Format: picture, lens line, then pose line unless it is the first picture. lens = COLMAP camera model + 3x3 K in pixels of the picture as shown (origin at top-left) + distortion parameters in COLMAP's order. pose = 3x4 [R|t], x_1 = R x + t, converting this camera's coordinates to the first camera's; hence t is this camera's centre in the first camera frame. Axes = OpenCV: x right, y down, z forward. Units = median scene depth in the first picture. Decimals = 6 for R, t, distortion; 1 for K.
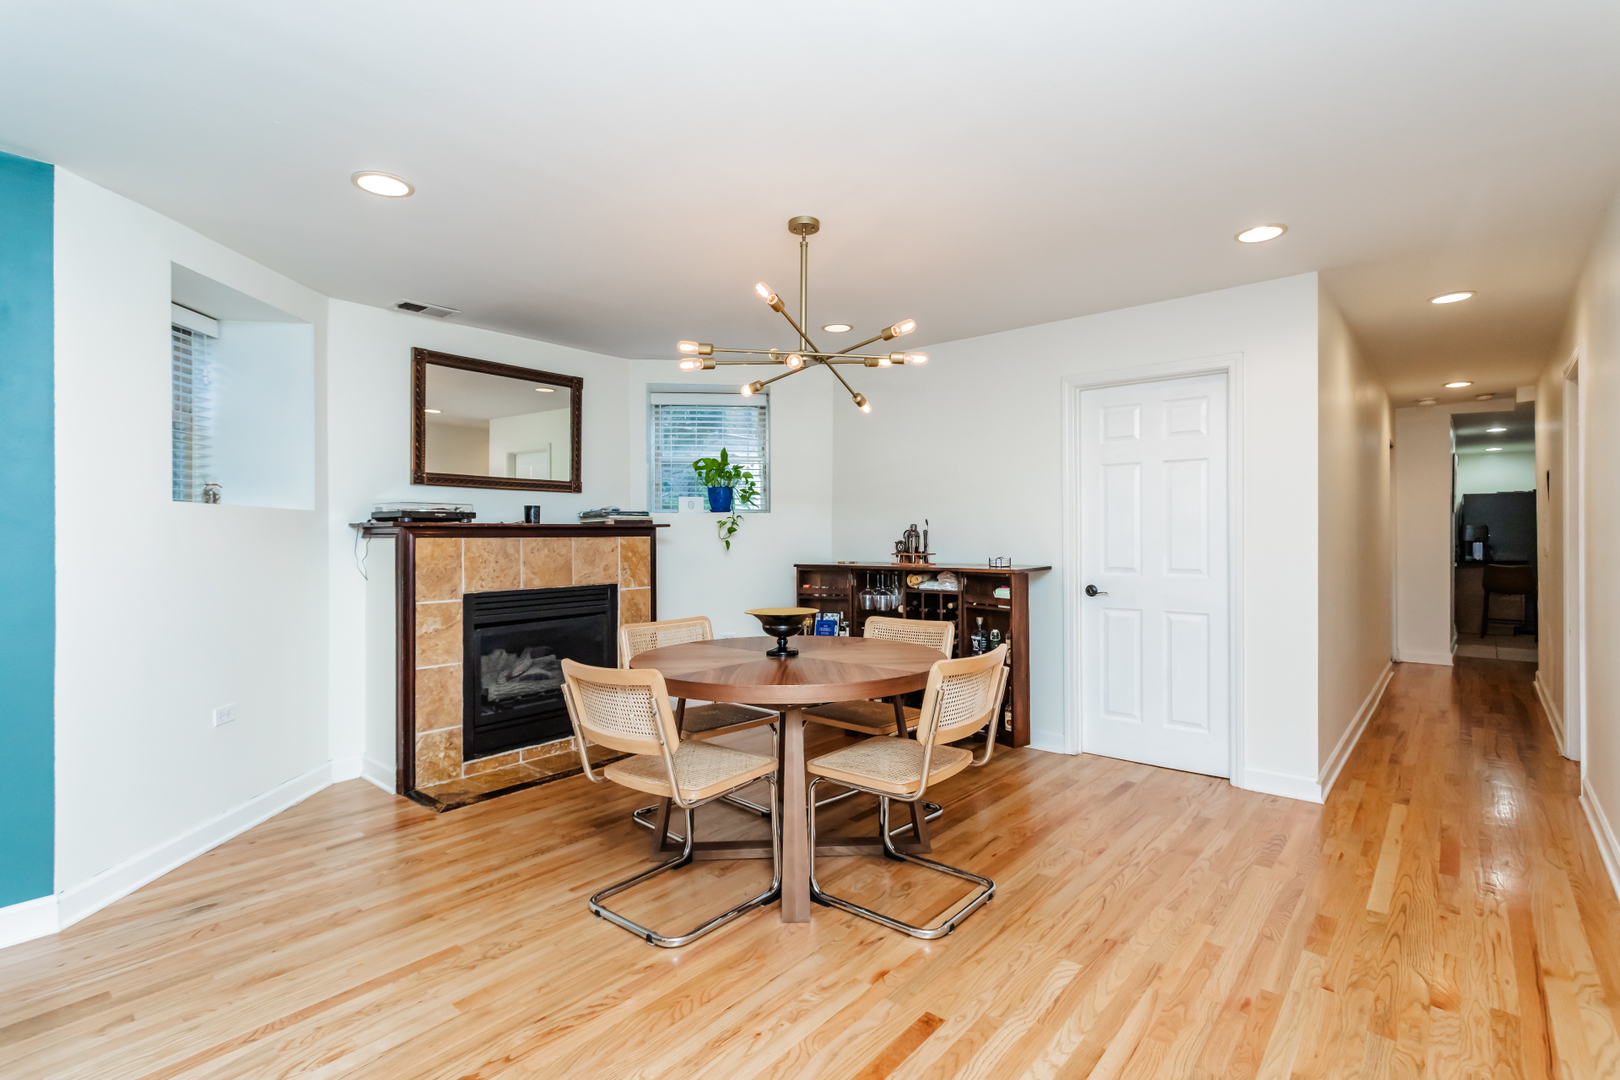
lens RADIAL K [[771.0, 0, 802.7], [0, 771.0, 535.7], [0, 0, 1]] dist [-0.002026, -0.000017]
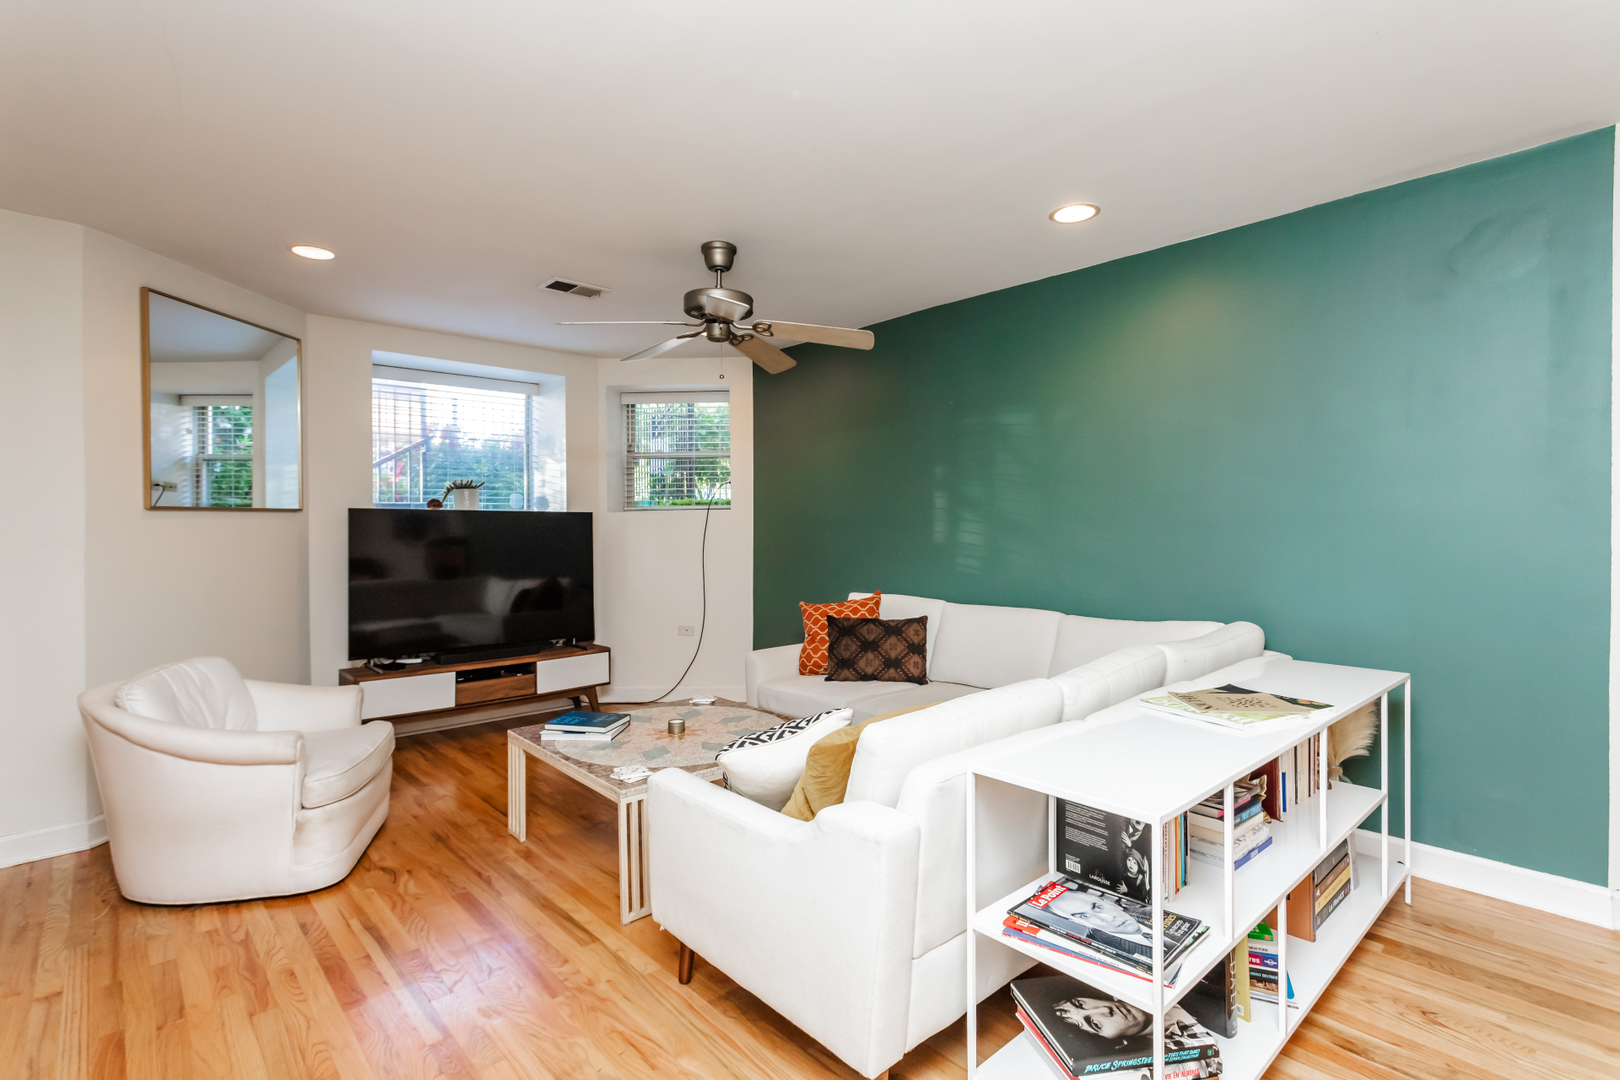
lens RADIAL K [[763.0, 0, 803.9], [0, 763.0, 520.1], [0, 0, 1]] dist [-0.000971, -0.000020]
pose [[-0.120469, 0.005499, -0.992702, 0.072827], [0.004459, 0.999978, 0.004998, -0.002644], [0.992707, -0.003824, -0.120491, 0.095244]]
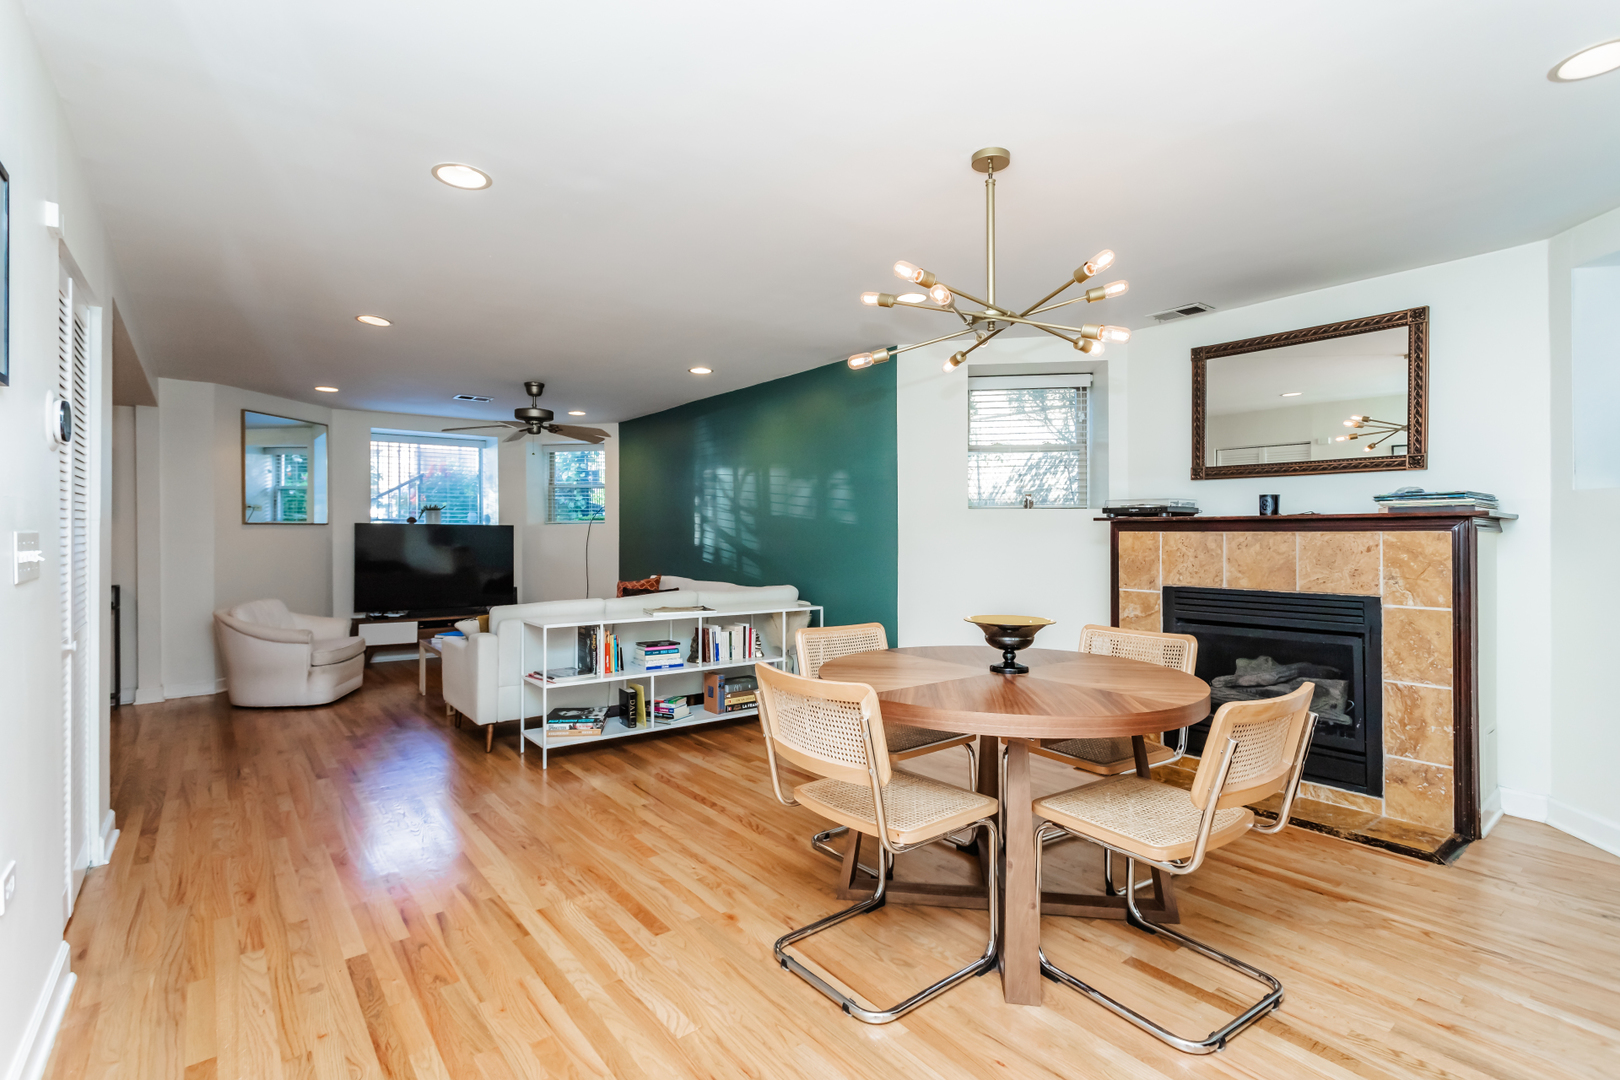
lens RADIAL K [[782.1, 0, 819.8], [0, 782.1, 527.6], [0, 0, 1]] dist [0.000898, 0.000181]
pose [[-0.195013, 0.001849, -0.980799, 0.601391], [0.003544, 0.999993, 0.001180, -0.004752], [0.980794, -0.003246, -0.195018, 0.673355]]
